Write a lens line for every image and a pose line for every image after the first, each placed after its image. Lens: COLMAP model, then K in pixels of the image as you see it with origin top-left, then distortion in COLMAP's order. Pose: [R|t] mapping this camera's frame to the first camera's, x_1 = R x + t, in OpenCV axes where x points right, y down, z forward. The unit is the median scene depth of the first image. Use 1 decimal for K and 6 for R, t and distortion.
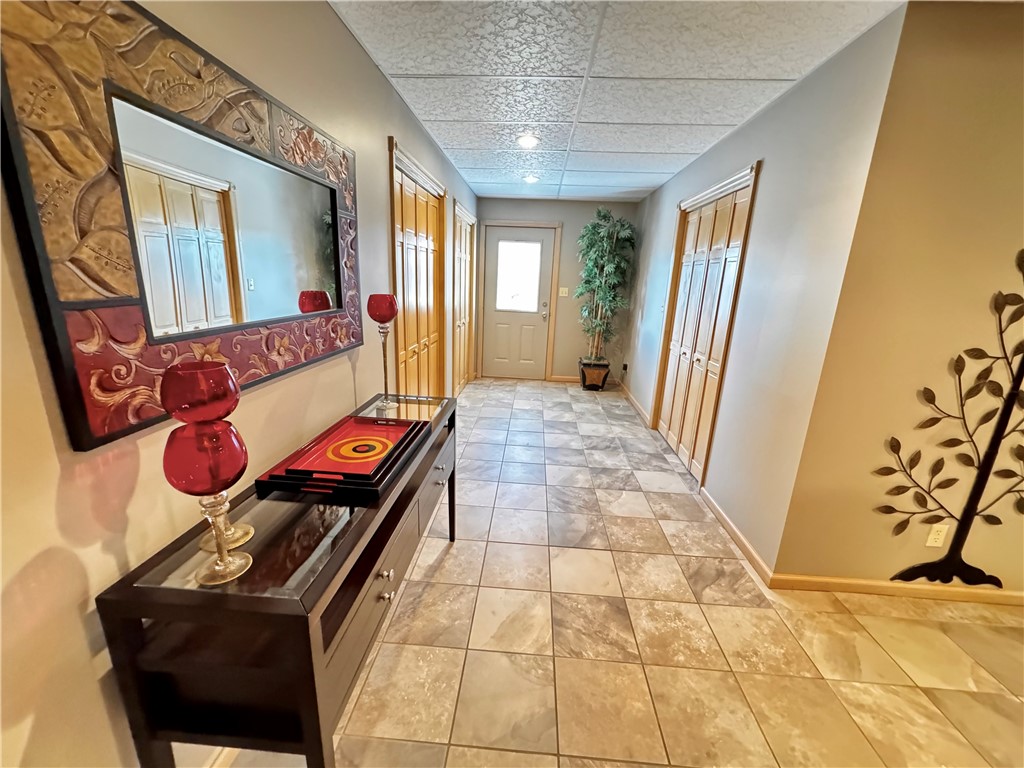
lens RADIAL K [[404.1, 0, 512.0], [0, 404.1, 384.0], [0, 0, 1]] dist [-0.002479, 0.000013]
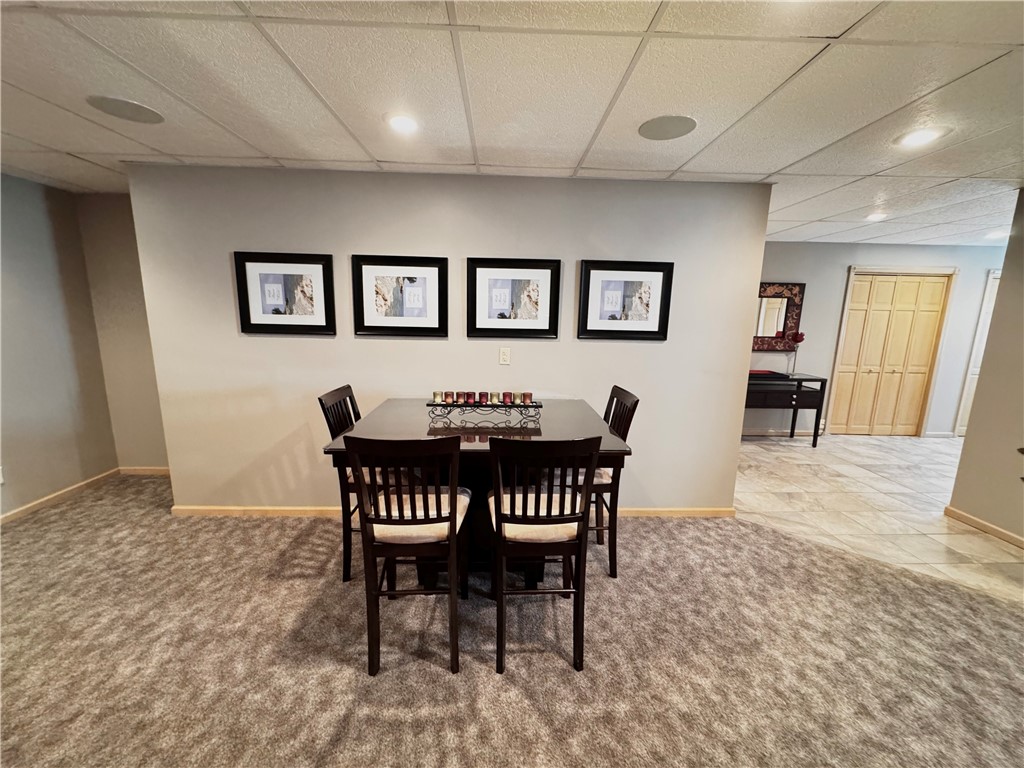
lens RADIAL K [[409.3, 0, 512.0], [0, 409.3, 384.0], [0, 0, 1]] dist [-0.001105, -0.000057]
pose [[0.089792, 0.139101, -0.986199, 2.249024], [-0.264042, 0.958092, 0.111096, 0.316478], [0.960323, 0.250422, 0.122758, -1.096494]]
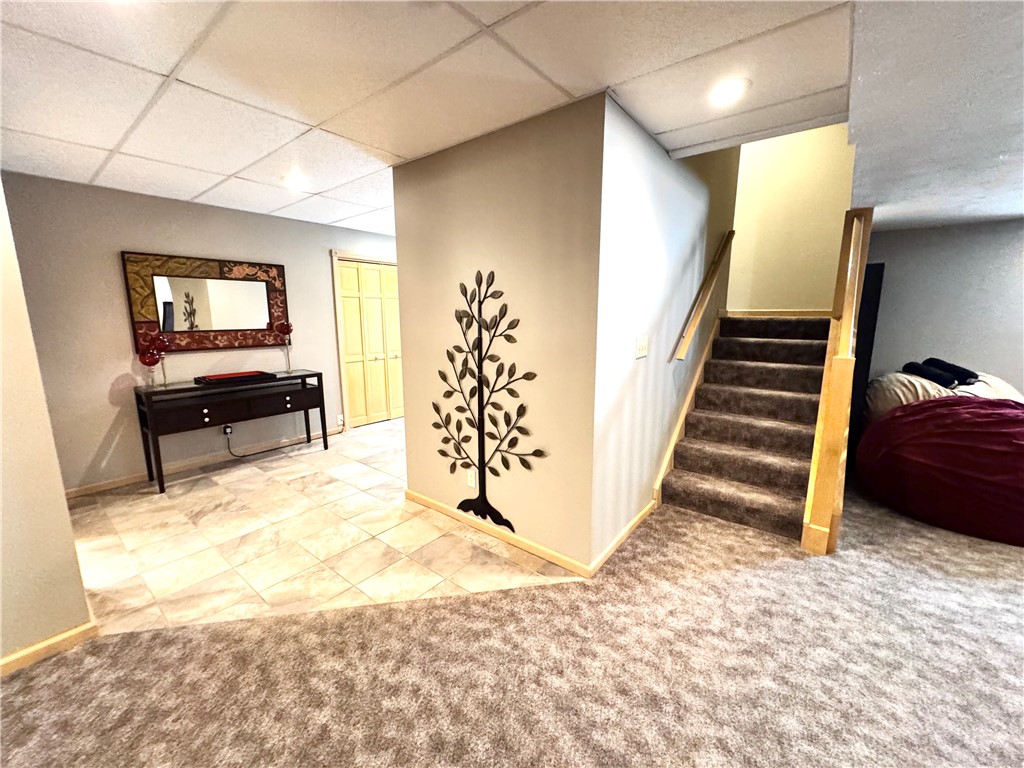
lens RADIAL K [[412.1, 0, 508.5], [0, 412.1, 386.2], [0, 0, 1]] dist [0.002271, 0.000676]
pose [[0.814056, 0.064159, -0.577232, 2.091078], [-0.114816, 0.992043, -0.051657, 0.118474], [0.569324, 0.108327, 0.814945, -0.155970]]
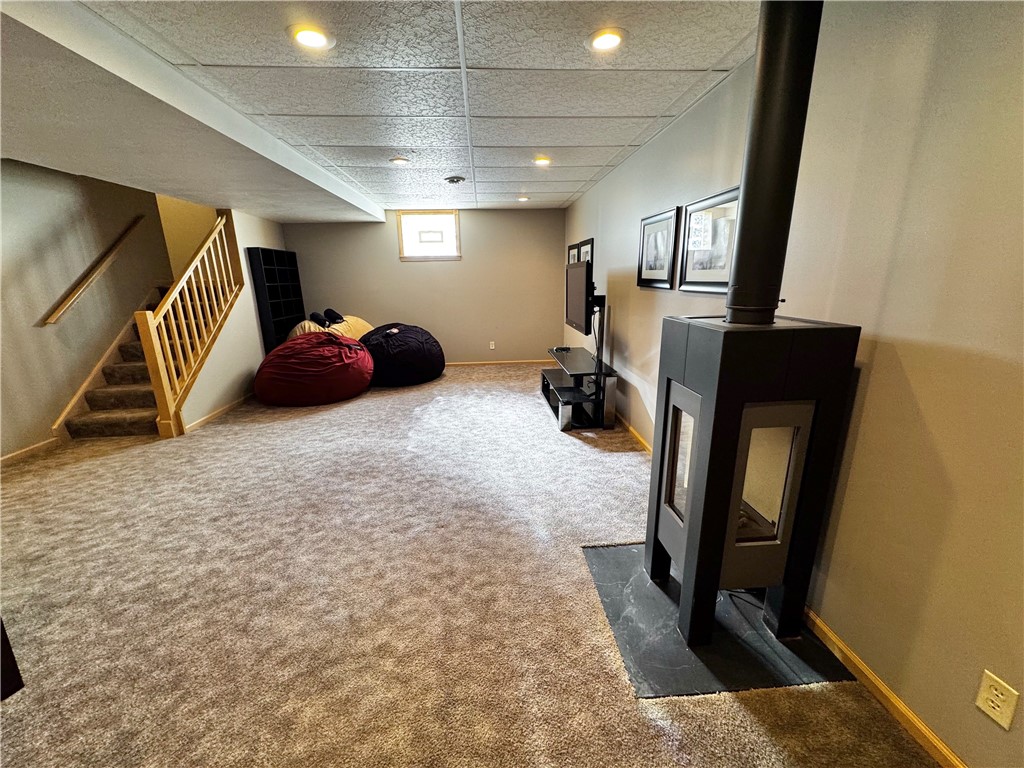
lens RADIAL K [[412.1, 0, 508.5], [0, 412.1, 386.2], [0, 0, 1]] dist [0.002271, 0.000676]
pose [[0.990718, -0.089210, 0.102564, 3.732723], [0.088390, 0.996007, 0.012524, 0.341739], [-0.103272, -0.003342, 0.994648, -0.732602]]
